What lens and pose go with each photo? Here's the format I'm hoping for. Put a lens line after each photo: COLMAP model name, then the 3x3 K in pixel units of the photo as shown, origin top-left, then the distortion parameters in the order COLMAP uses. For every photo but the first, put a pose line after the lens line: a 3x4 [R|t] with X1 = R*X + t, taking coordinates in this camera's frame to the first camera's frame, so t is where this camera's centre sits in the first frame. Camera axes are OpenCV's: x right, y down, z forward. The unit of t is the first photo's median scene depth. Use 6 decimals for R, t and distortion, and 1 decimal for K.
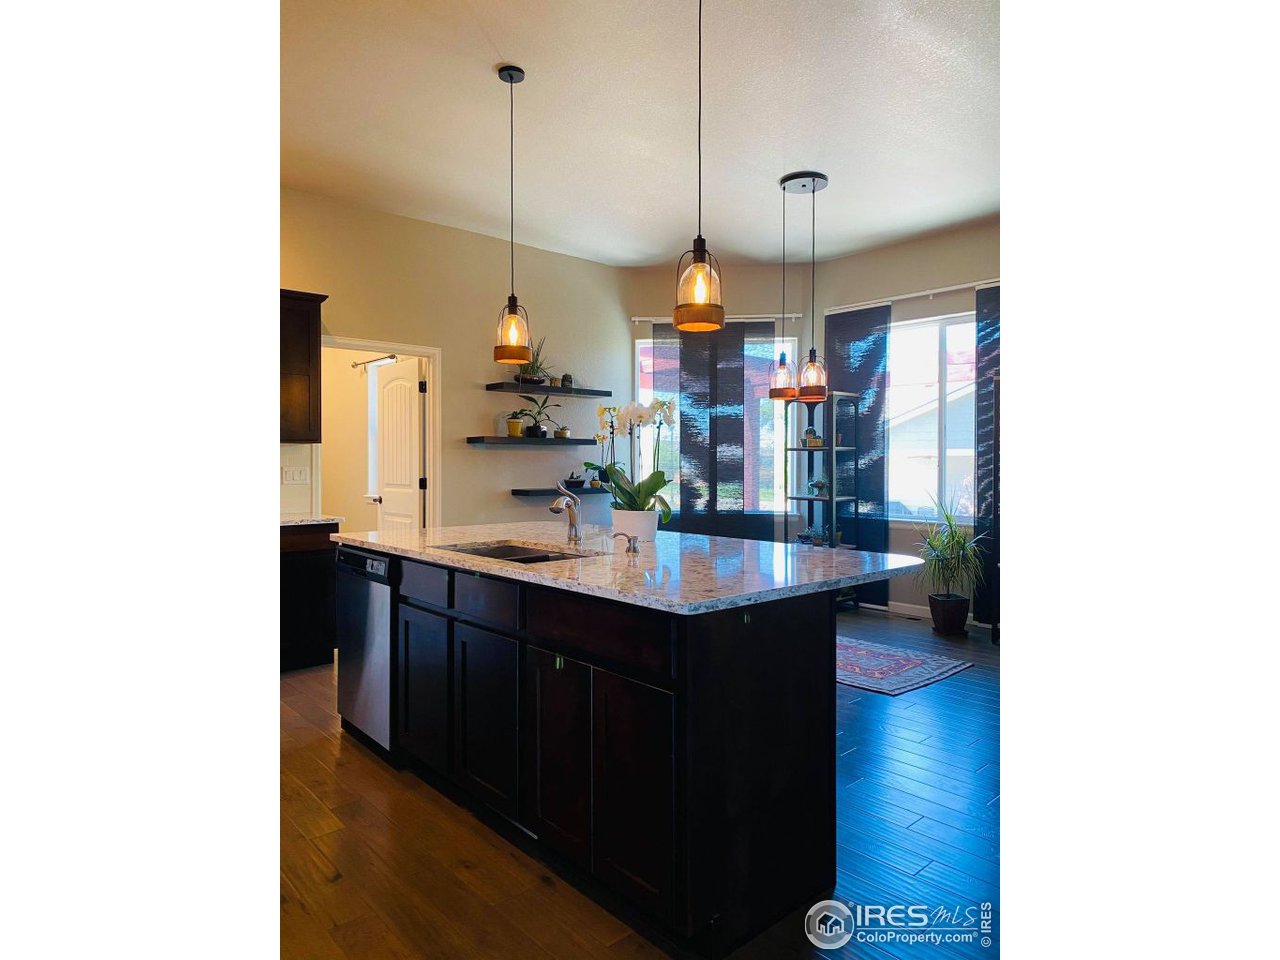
lens RADIAL K [[725.4, 0, 624.8], [0, 725.4, 476.5], [0, 0, 1]] dist [0.090311, -0.000200]
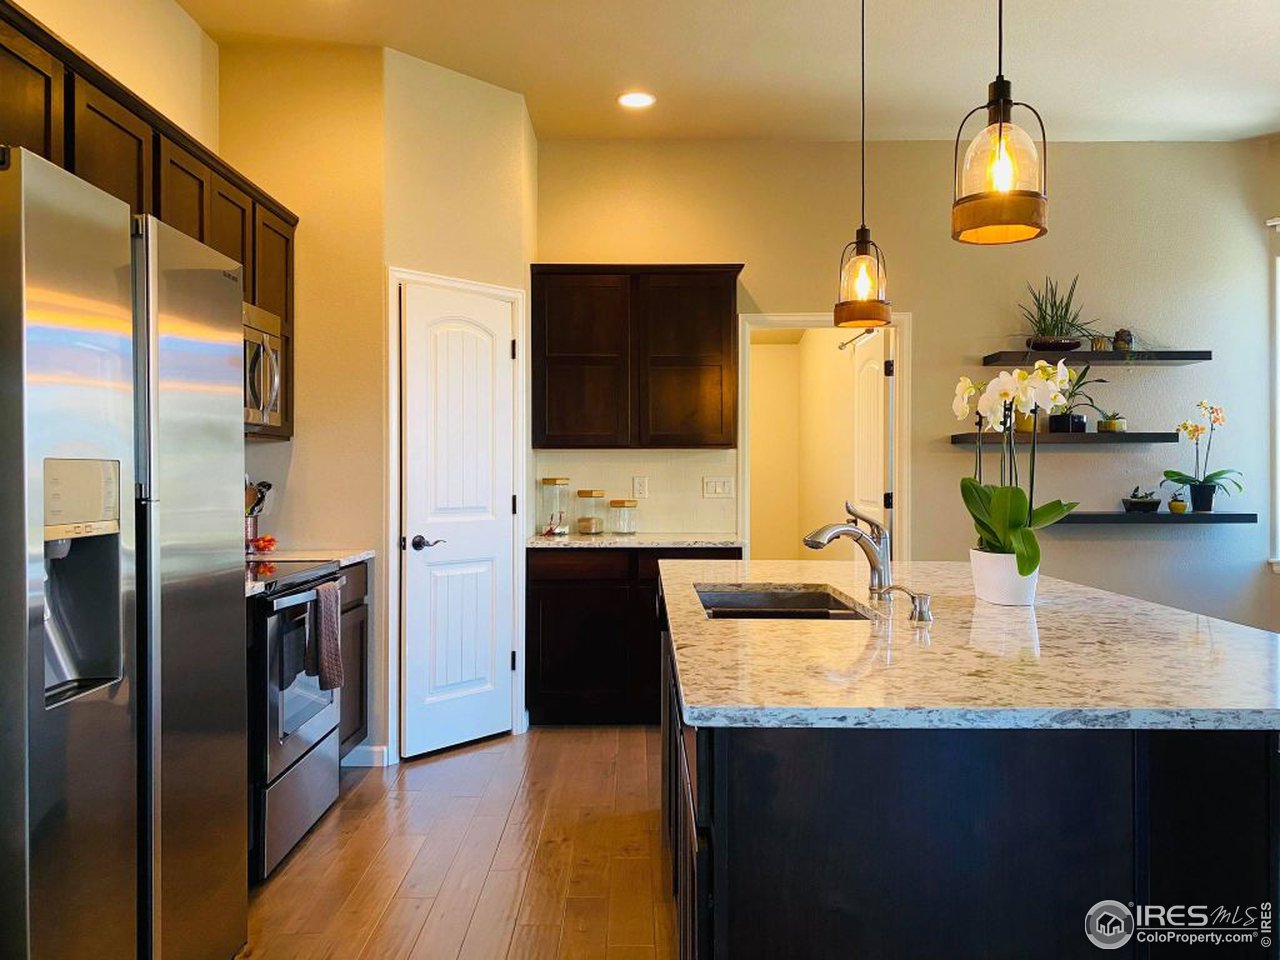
lens RADIAL K [[971.5, 0, 641.7], [0, 971.5, 476.0], [0, 0, 1]] dist [0.010084, -0.002429]
pose [[0.746732, 0.002205, -0.665122, 0.169851], [-0.011777, 0.999882, -0.009907, -0.002154], [0.665021, 0.015231, 0.746669, 0.106198]]
